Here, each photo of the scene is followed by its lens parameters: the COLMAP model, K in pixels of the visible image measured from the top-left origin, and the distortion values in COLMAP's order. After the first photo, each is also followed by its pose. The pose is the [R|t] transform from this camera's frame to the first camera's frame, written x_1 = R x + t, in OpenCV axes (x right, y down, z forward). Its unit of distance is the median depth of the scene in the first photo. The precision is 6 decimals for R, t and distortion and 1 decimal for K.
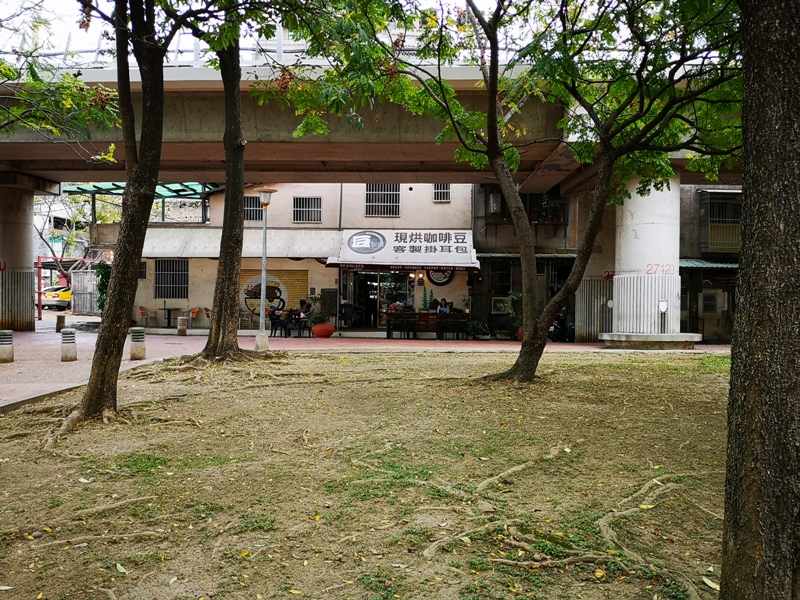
lens RADIAL K [[702.8, 0, 398.3], [0, 702.8, 296.8], [0, 0, 1]] dist [0.022109, 0.001124]
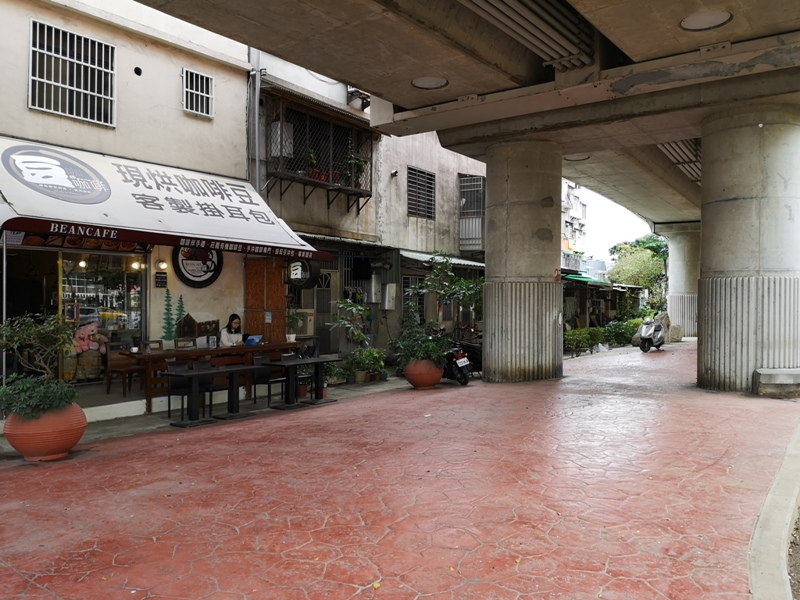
lens RADIAL K [[634.0, 0, 403.6], [0, 634.0, 298.0], [0, 0, 1]] dist [0.027477, -0.053203]
pose [[0.565365, -0.004968, 0.824826, -0.222316], [0.002384, 0.999988, 0.004389, -0.010146], [-0.824837, -0.000515, 0.565370, 0.635623]]
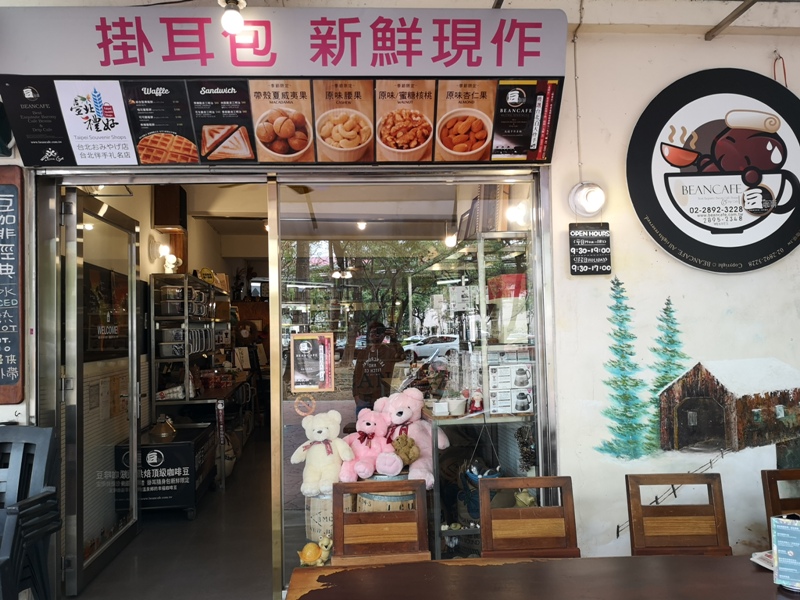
lens RADIAL K [[634.0, 0, 398.3], [0, 634.0, 301.2], [0, 0, 1]] dist [0.027477, -0.053203]
pose [[0.993350, -0.027202, 0.111871, -0.018292], [0.032284, 0.998515, -0.043877, -0.006547], [-0.110512, 0.047197, 0.992754, 0.886529]]
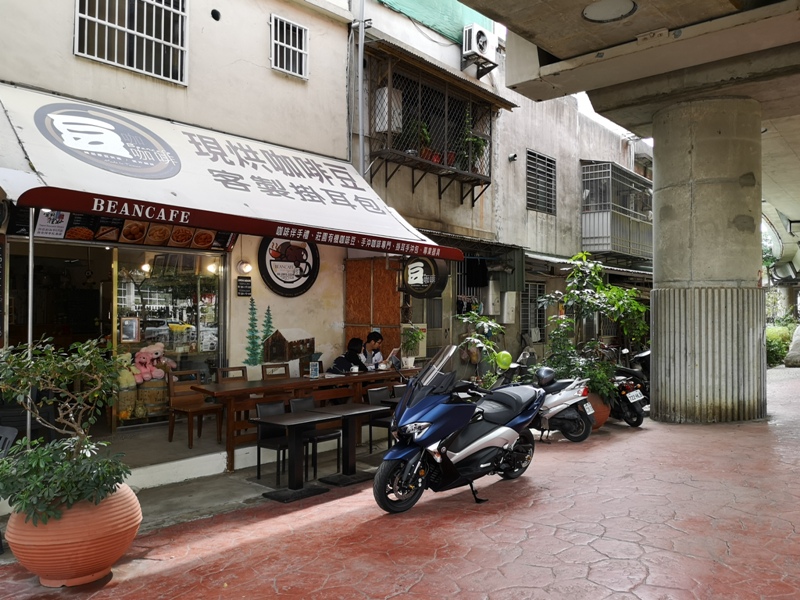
lens RADIAL K [[634.0, 0, 404.5], [0, 634.0, 297.0], [0, 0, 1]] dist [0.027477, -0.053203]
pose [[0.639820, 0.007747, 0.768486, -0.161789], [0.004521, 0.999894, -0.013845, -0.010549], [-0.768512, 0.012333, 0.639717, 0.736488]]
